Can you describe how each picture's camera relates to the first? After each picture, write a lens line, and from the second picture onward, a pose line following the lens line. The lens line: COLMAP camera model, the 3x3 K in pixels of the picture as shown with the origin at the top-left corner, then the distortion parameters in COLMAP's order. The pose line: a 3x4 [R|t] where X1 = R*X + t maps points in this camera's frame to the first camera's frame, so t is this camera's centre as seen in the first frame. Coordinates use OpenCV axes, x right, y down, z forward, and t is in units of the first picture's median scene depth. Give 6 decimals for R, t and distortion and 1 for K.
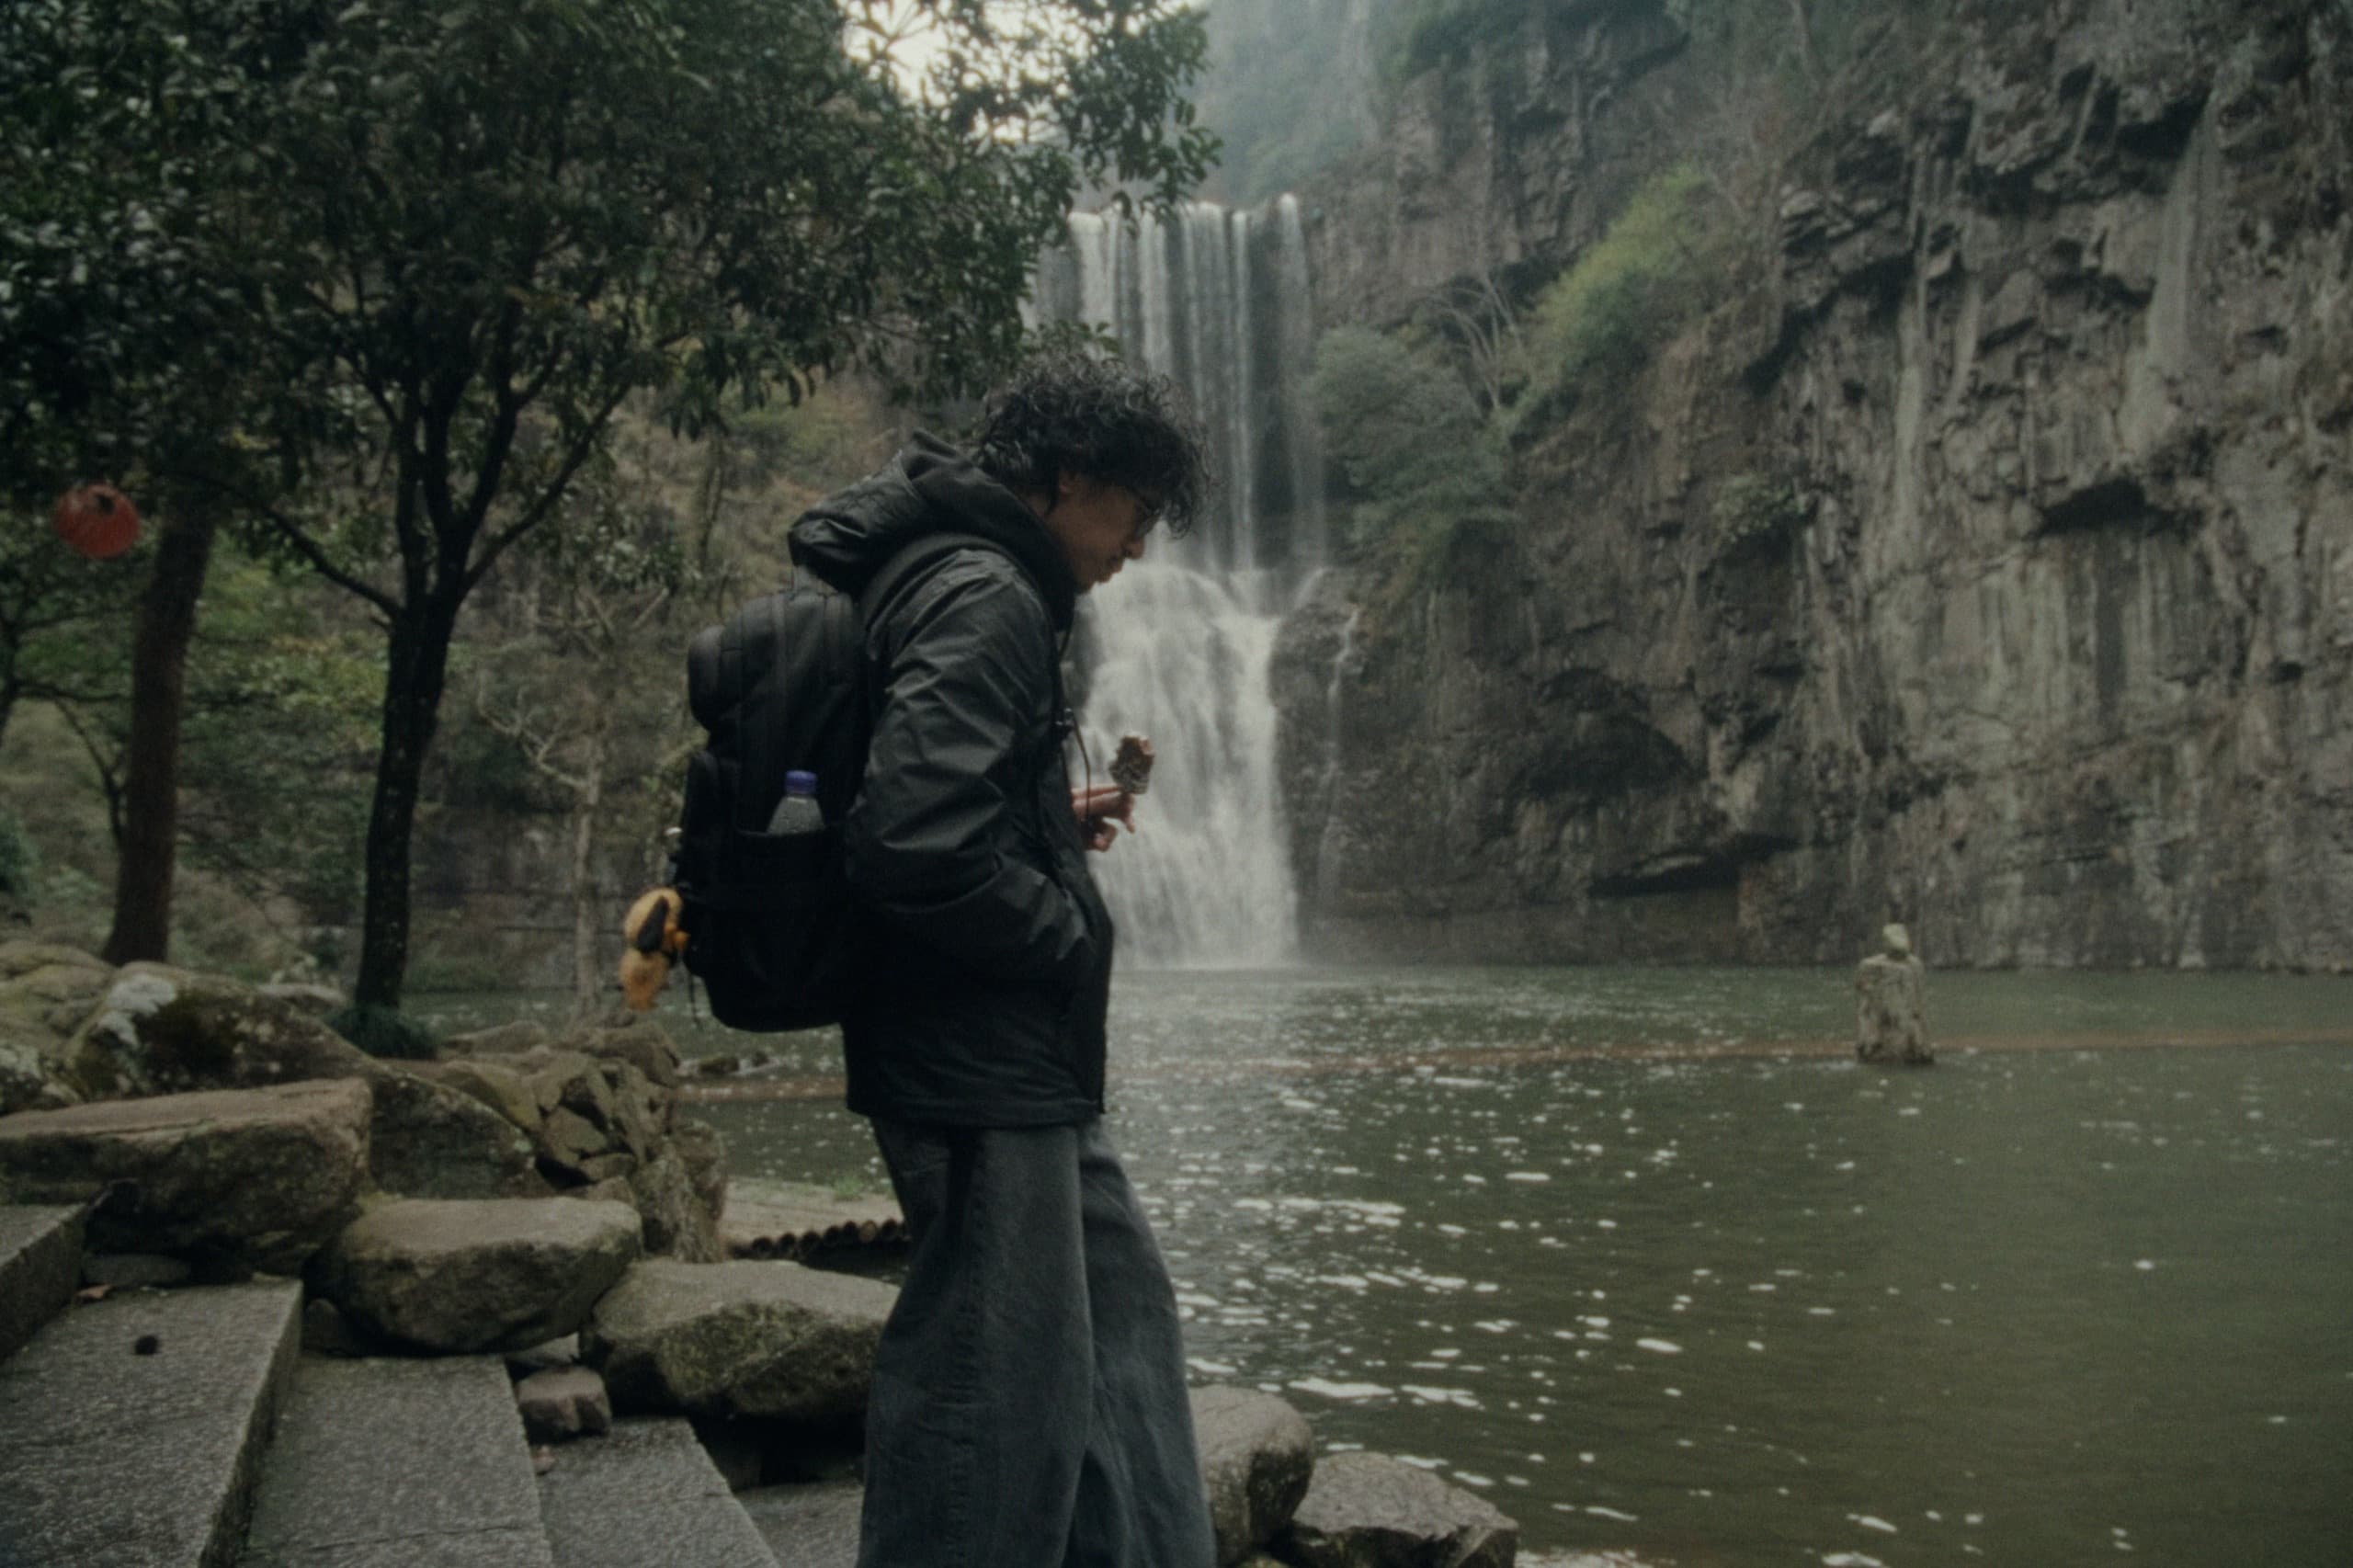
lens RADIAL K [[1737.1, 0, 1176.5], [0, 1737.1, 784.0], [0, 0, 1]] dist [0.000518, 0.005600]
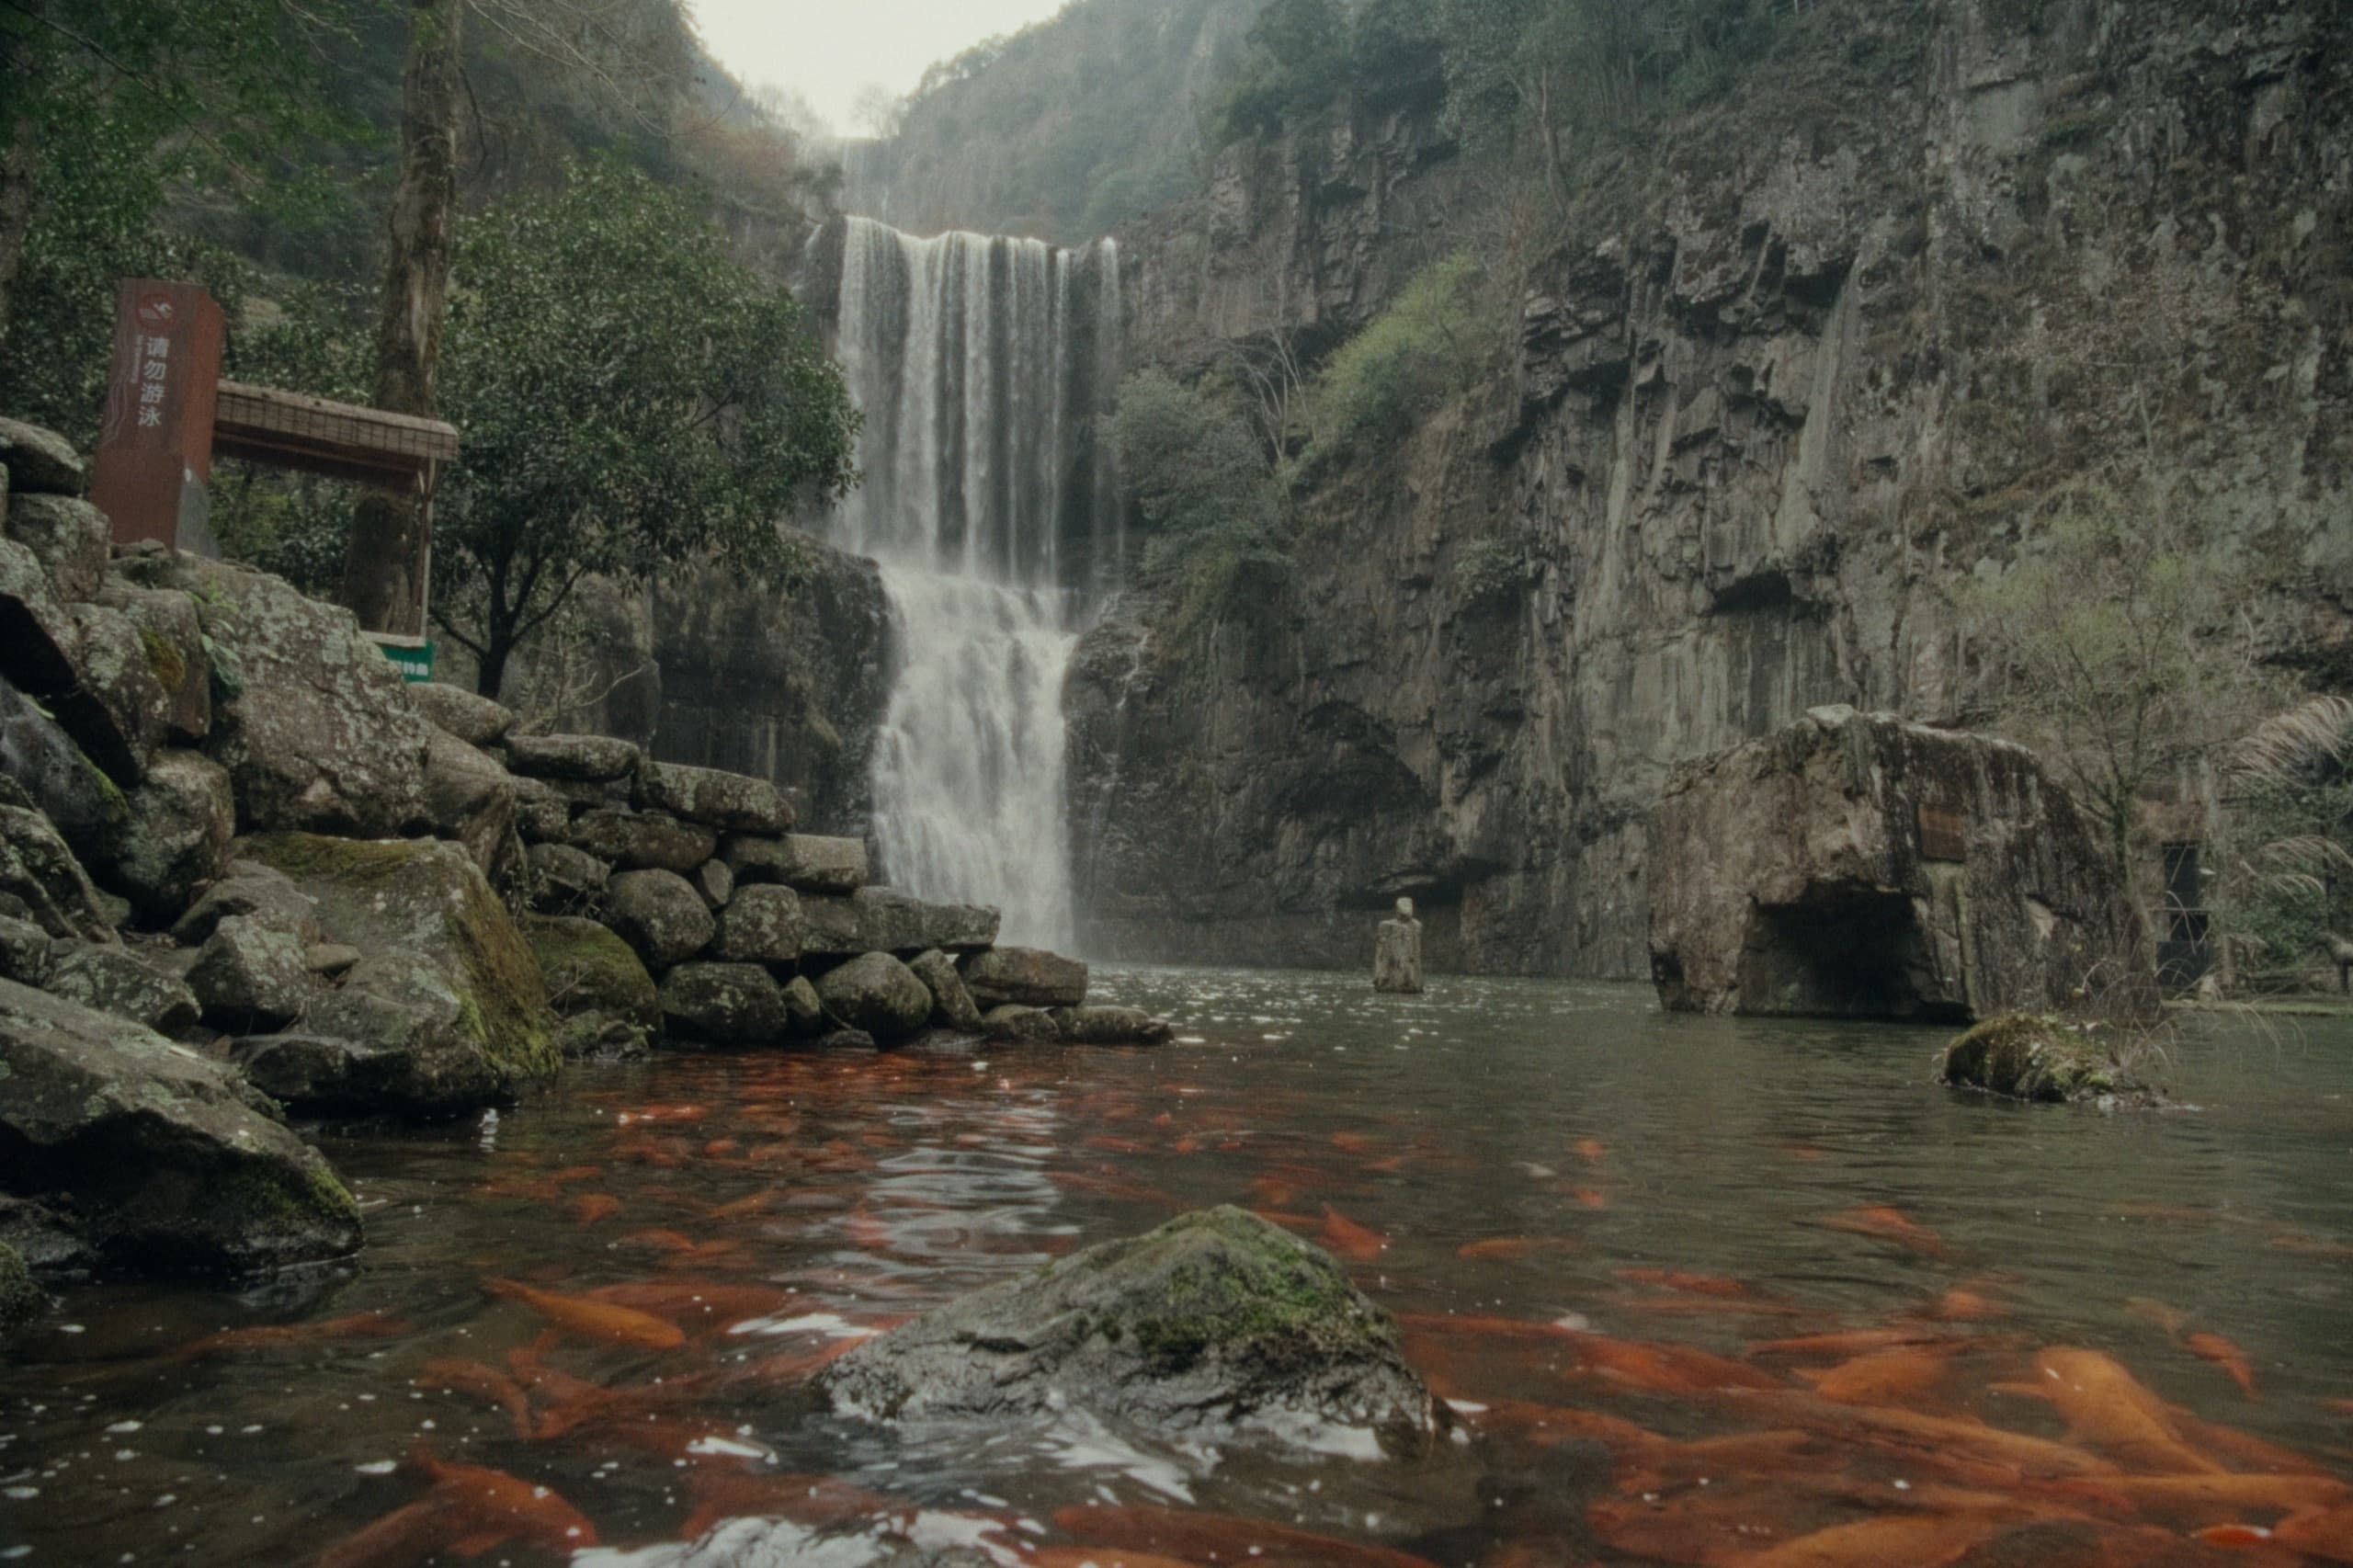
lens RADIAL K [[1737.1, 0, 1176.5], [0, 1737.1, 784.0], [0, 0, 1]] dist [0.000518, 0.005600]
pose [[0.992291, 0.059013, 0.108975, 0.016430], [-0.058339, 0.998253, -0.009366, 0.002932], [-0.109337, 0.002936, 0.994000, -0.108217]]
